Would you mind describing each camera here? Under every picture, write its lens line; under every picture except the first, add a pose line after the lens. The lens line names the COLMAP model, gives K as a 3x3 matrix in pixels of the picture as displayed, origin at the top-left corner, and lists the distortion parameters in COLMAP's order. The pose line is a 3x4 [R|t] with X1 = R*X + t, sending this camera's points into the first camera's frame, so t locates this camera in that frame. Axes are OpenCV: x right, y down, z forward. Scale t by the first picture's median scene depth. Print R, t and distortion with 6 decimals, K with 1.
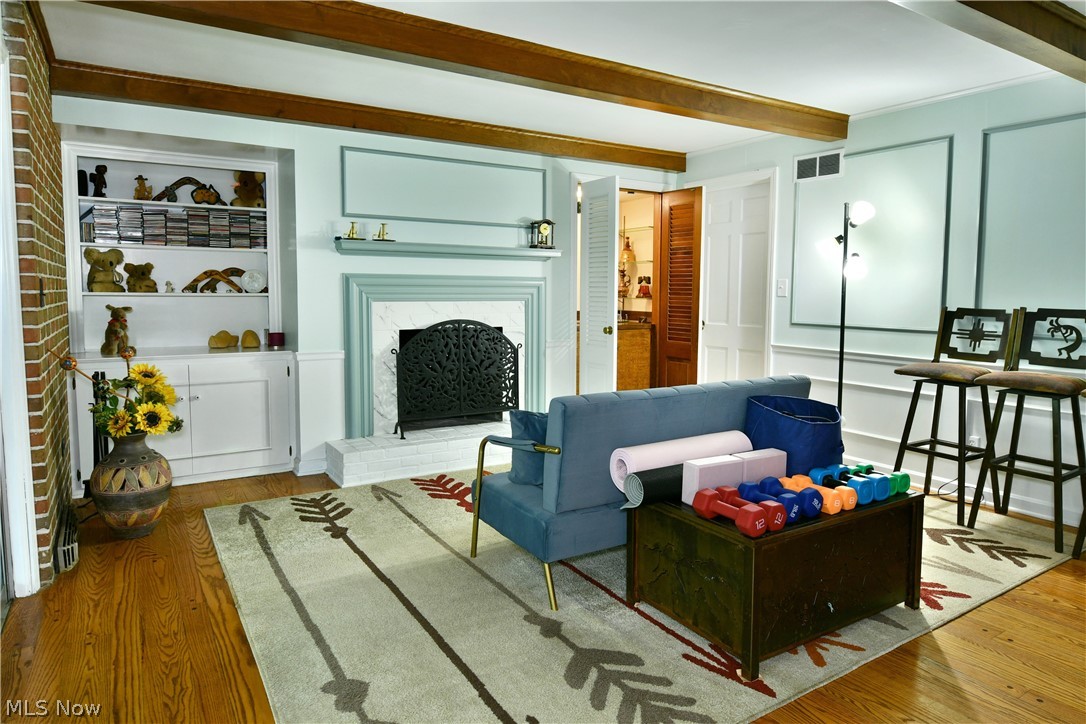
lens RADIAL K [[659.8, 0, 549.8], [0, 659.8, 356.1], [0, 0, 1]] dist [-0.012760, -0.002315]
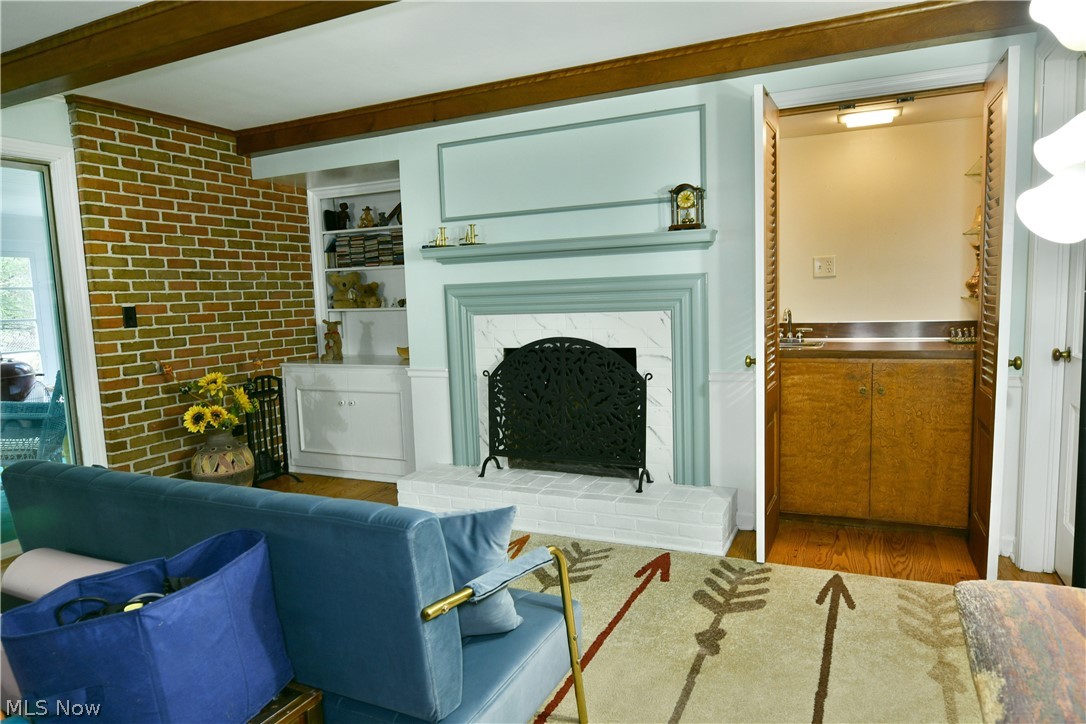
lens RADIAL K [[659.8, 0, 543.2], [0, 659.8, 367.1], [0, 0, 1]] dist [-0.012760, -0.002315]
pose [[0.560182, 0.063478, -0.825934, 0.506248], [-0.042567, 0.997948, 0.047828, -0.058951], [0.827275, 0.008366, 0.561735, 0.580187]]
